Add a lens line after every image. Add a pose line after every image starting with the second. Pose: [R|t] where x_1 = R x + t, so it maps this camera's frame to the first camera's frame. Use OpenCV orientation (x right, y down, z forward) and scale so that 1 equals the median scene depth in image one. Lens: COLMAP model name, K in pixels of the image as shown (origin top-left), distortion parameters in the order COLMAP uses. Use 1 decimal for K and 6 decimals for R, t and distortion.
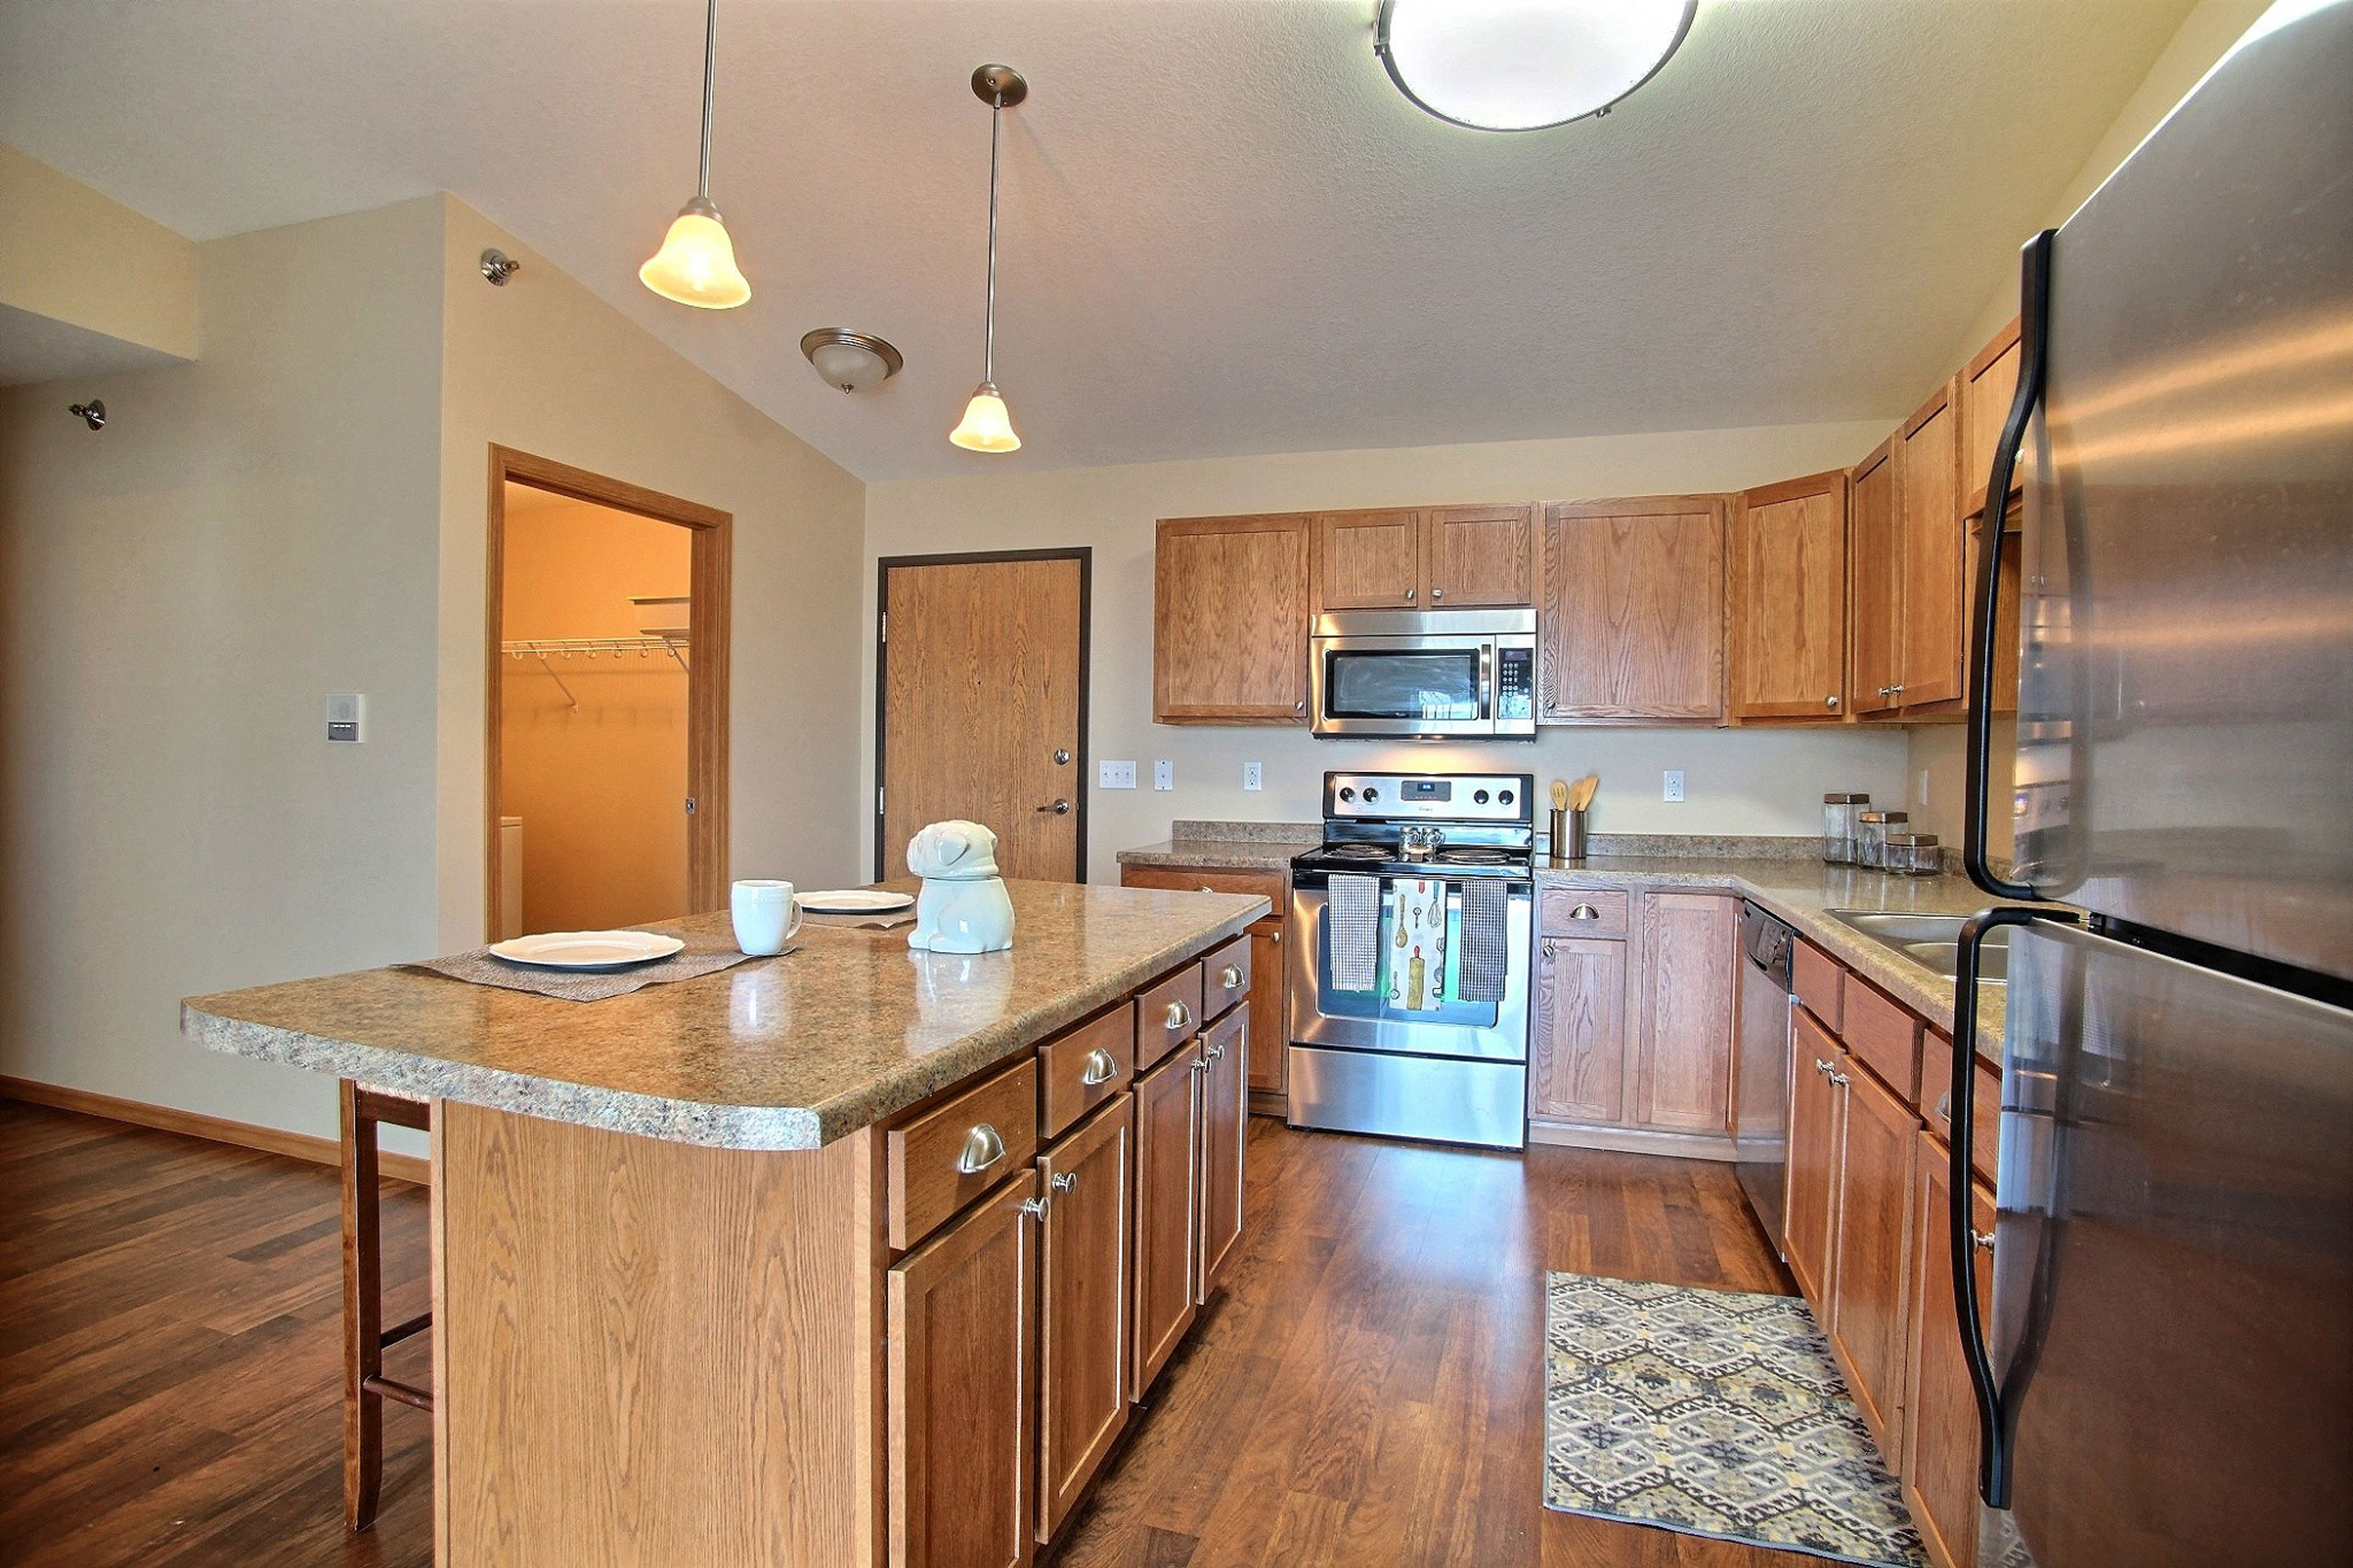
lens RADIAL K [[1144.9, 0, 1158.7], [0, 1144.9, 780.5], [0, 0, 1]] dist [-0.050632, 0.011202]
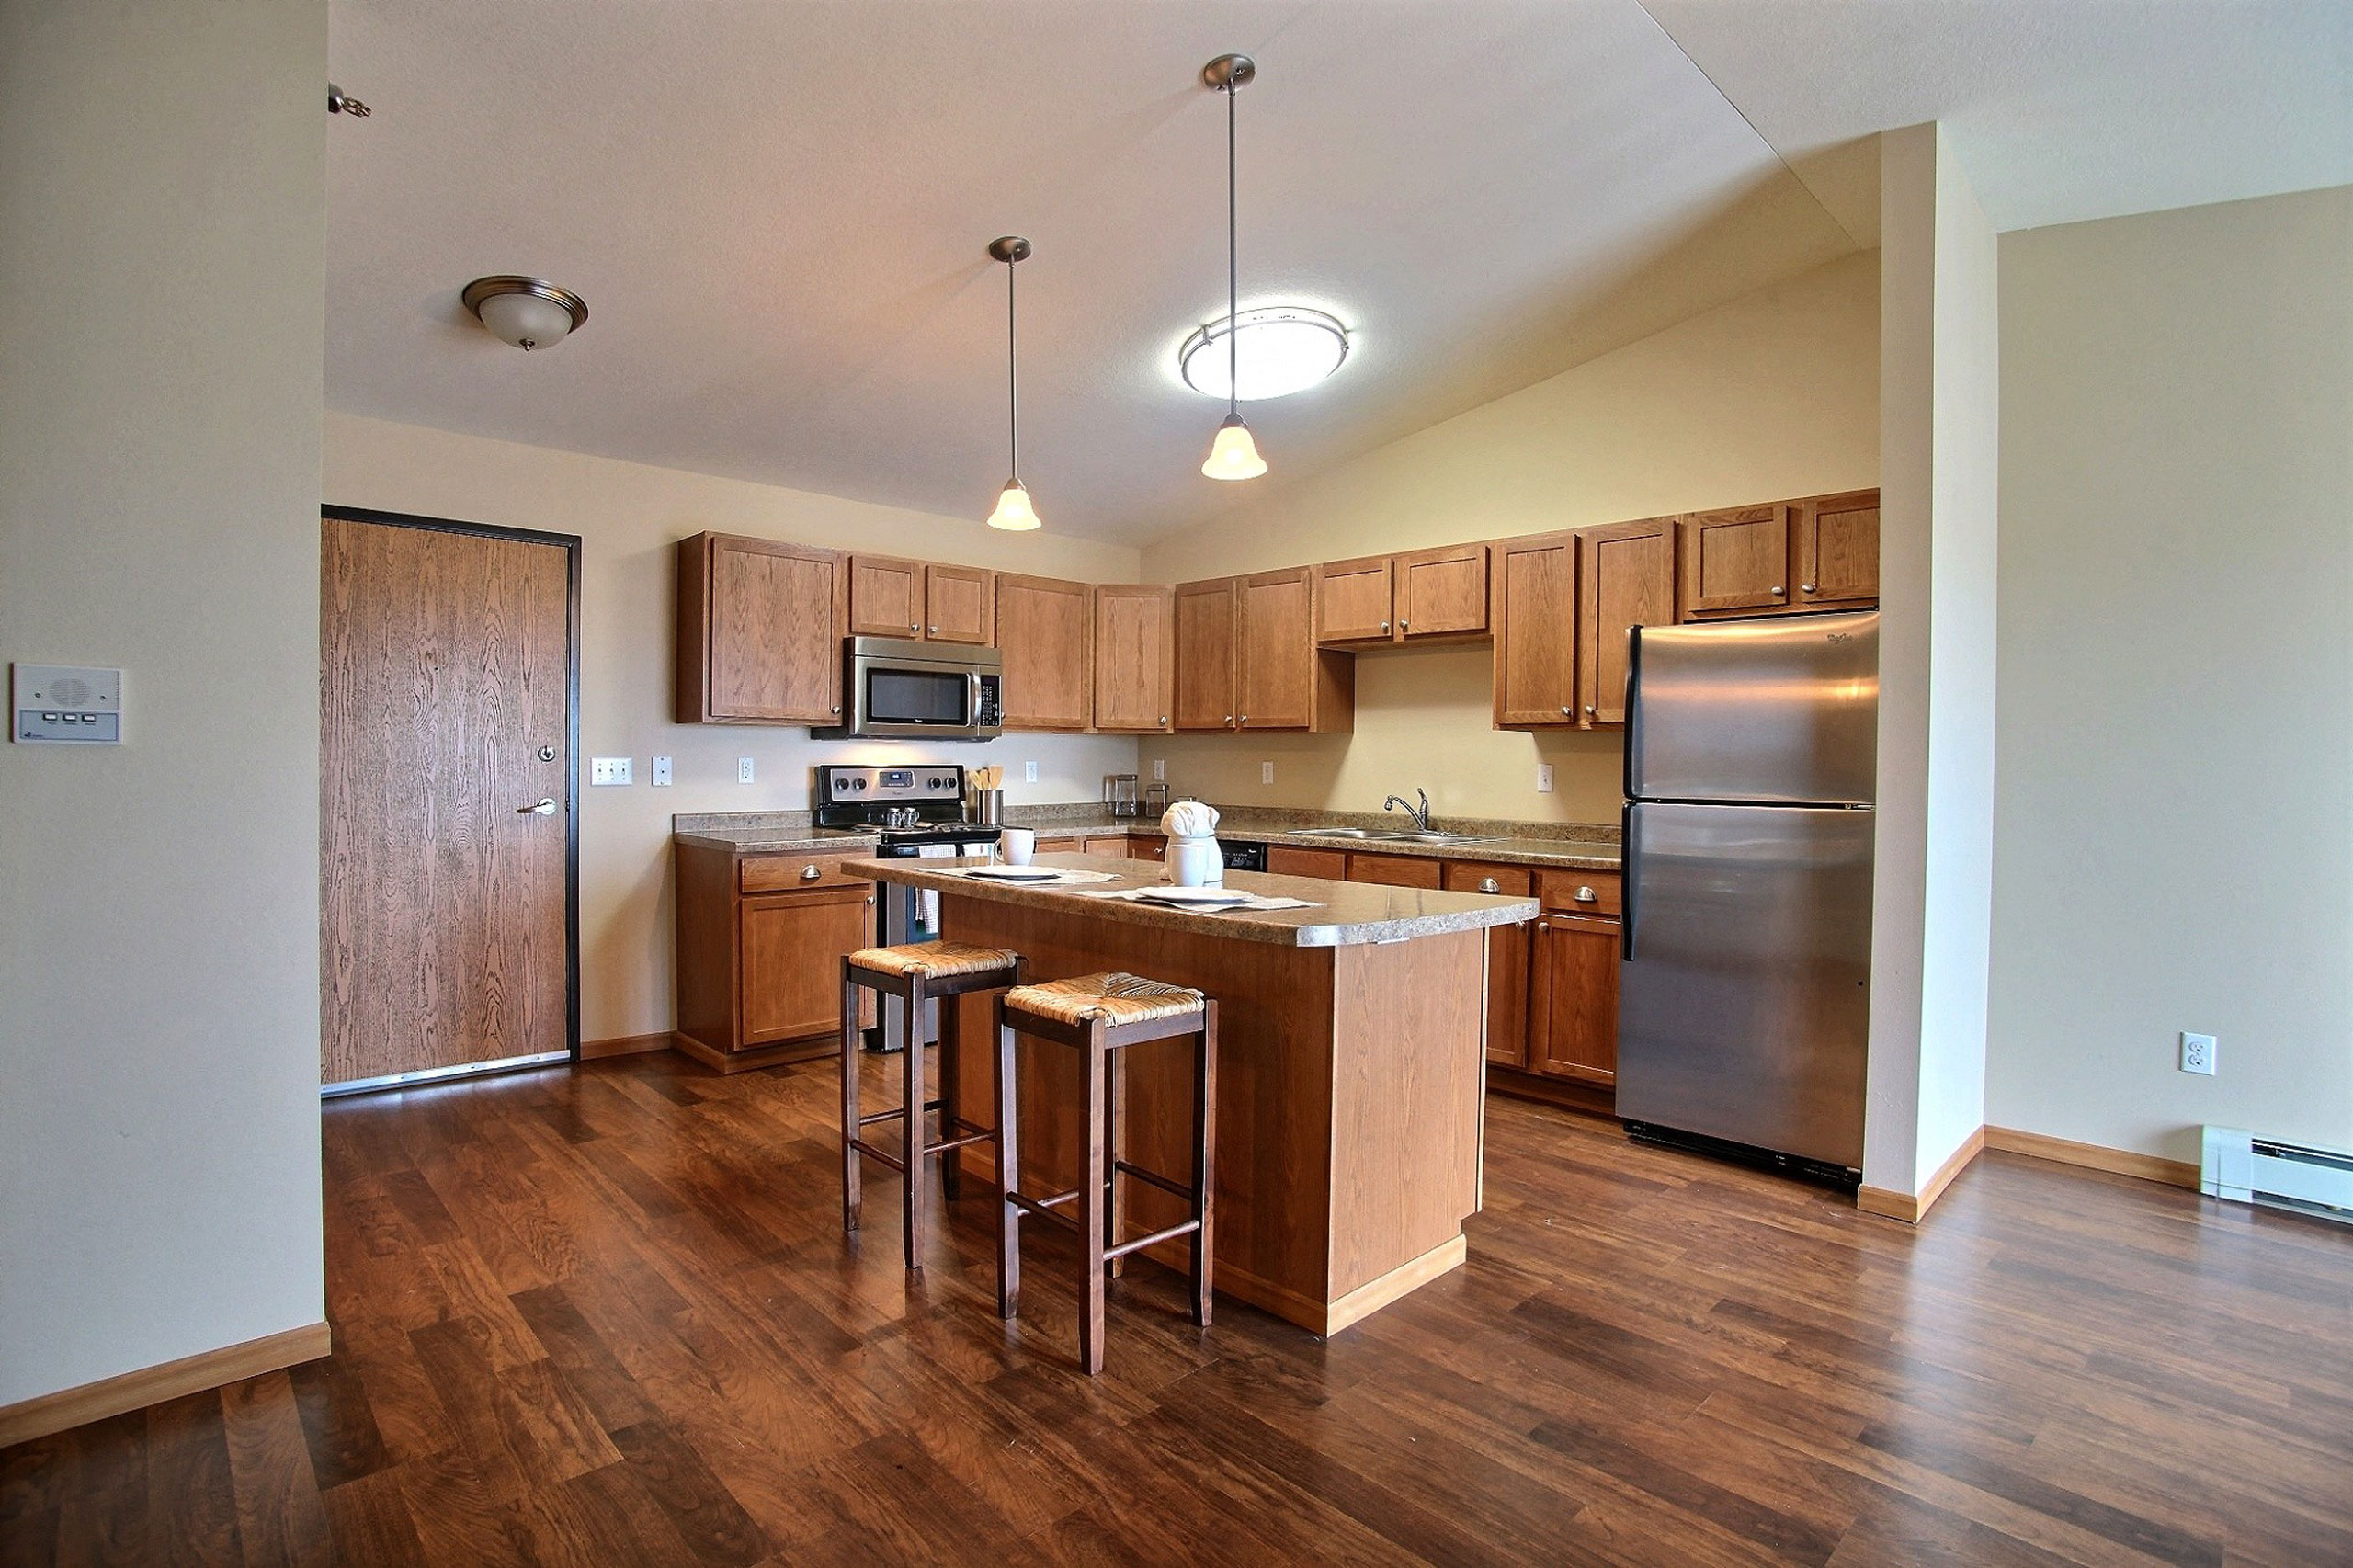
lens RADIAL K [[1144.9, 0, 1180.8], [0, 1144.9, 774.7], [0, 0, 1]] dist [-0.050632, 0.011202]
pose [[0.468310, -0.023517, 0.883251, -0.754420], [0.013338, 0.999720, 0.019546, -0.017164], [-0.883464, 0.002627, 0.468492, 0.121518]]
